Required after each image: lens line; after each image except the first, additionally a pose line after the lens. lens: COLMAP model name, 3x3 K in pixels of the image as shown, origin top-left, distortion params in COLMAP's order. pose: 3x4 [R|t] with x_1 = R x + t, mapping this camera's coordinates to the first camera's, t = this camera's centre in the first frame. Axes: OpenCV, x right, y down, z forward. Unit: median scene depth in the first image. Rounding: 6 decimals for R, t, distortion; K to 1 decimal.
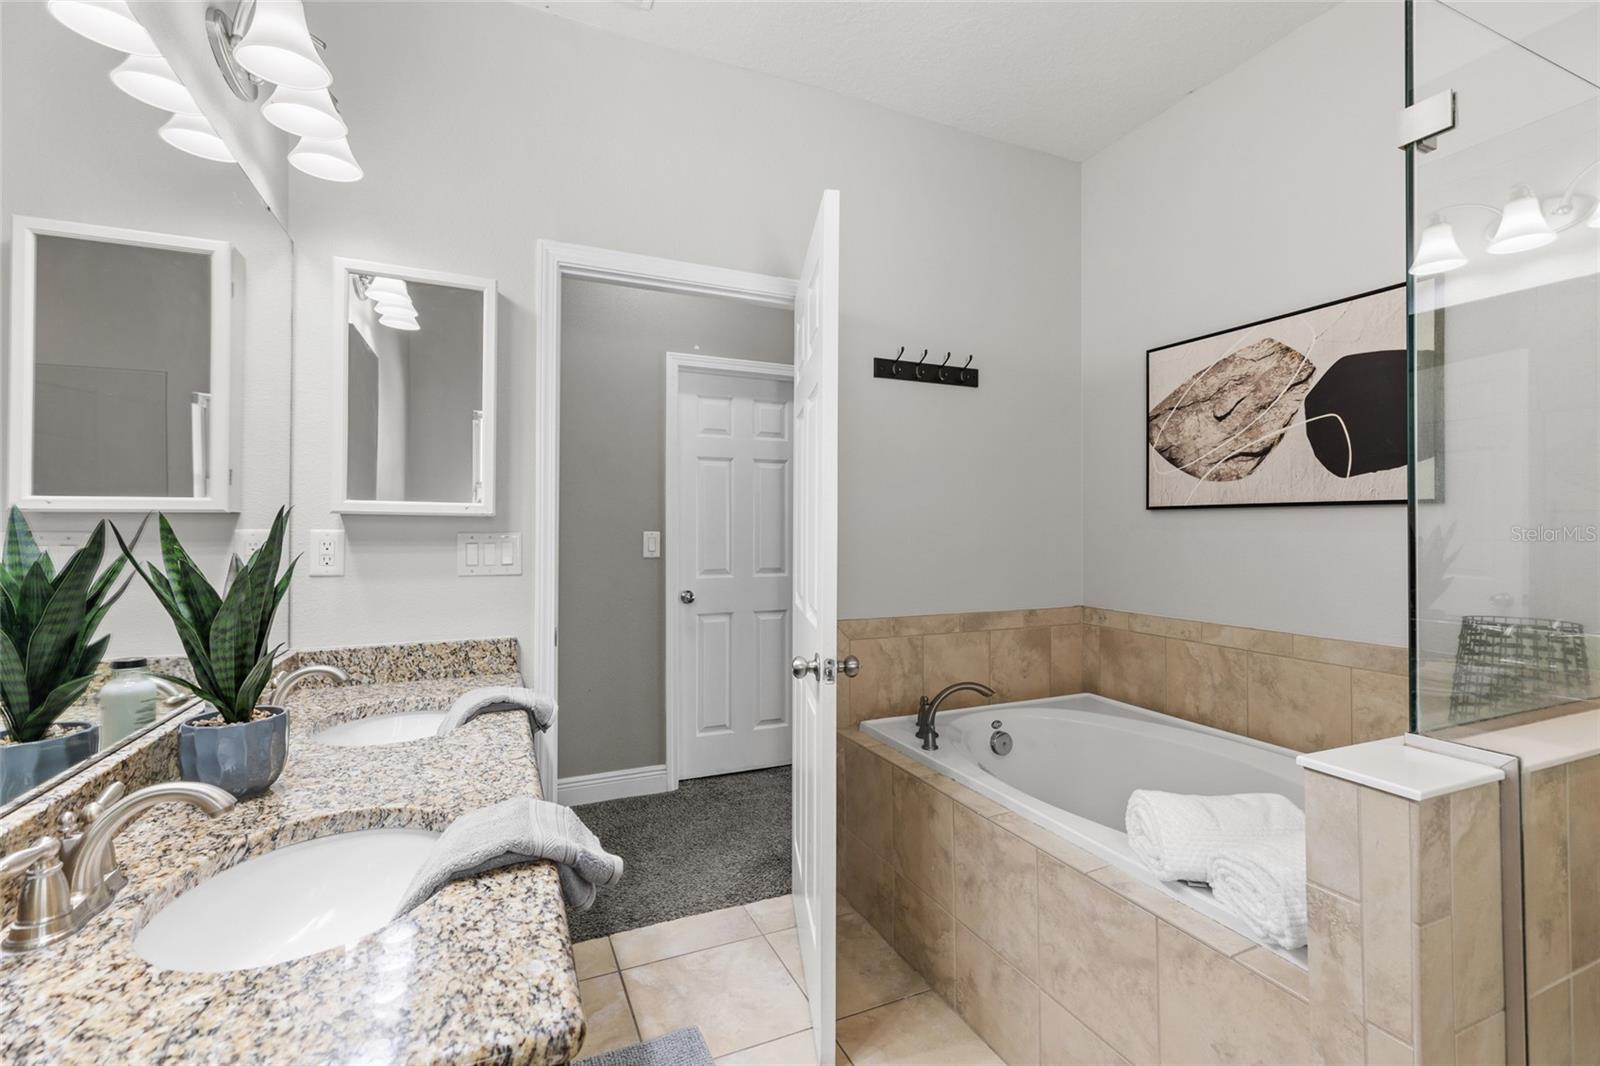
lens RADIAL K [[715.6, 0, 801.1], [0, 715.6, 527.7], [0, 0, 1]] dist [0.005023, 0.000025]
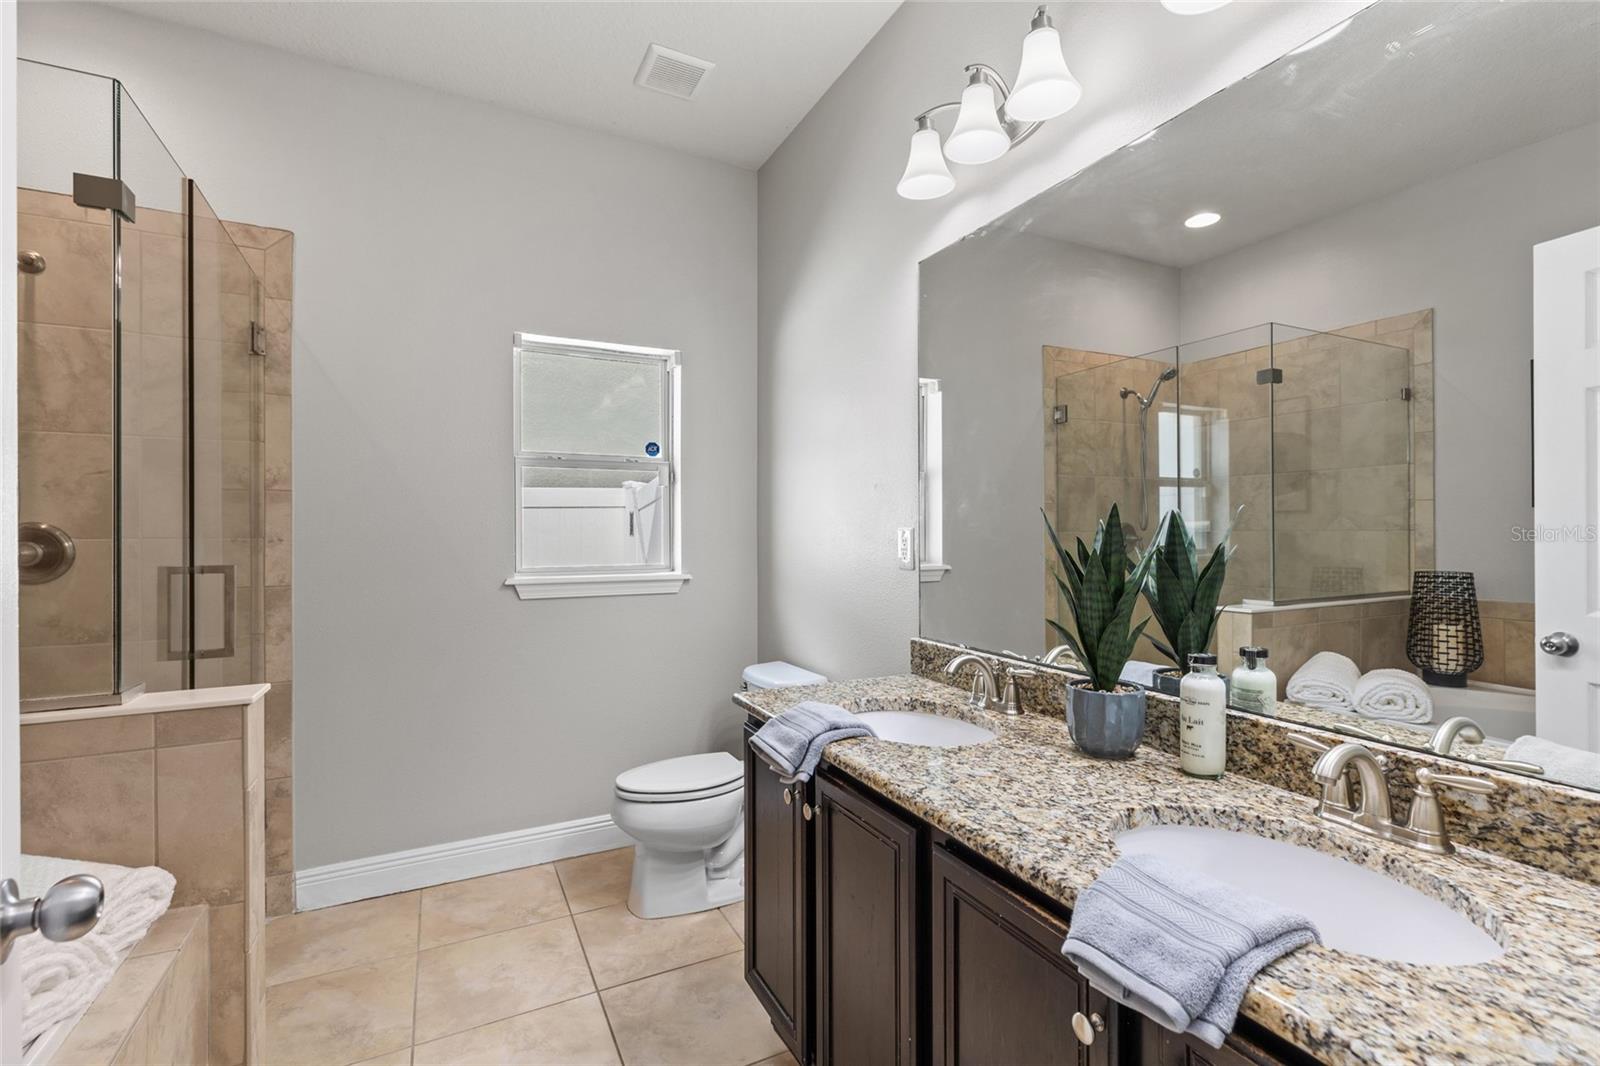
lens RADIAL K [[715.6, 0, 799.7], [0, 715.6, 528.8], [0, 0, 1]] dist [0.005023, 0.000025]
pose [[-0.998764, 0.003586, -0.049567, -0.213036], [0.003762, 0.999987, -0.003467, 0.009720], [0.049554, -0.003649, -0.998765, 1.936115]]
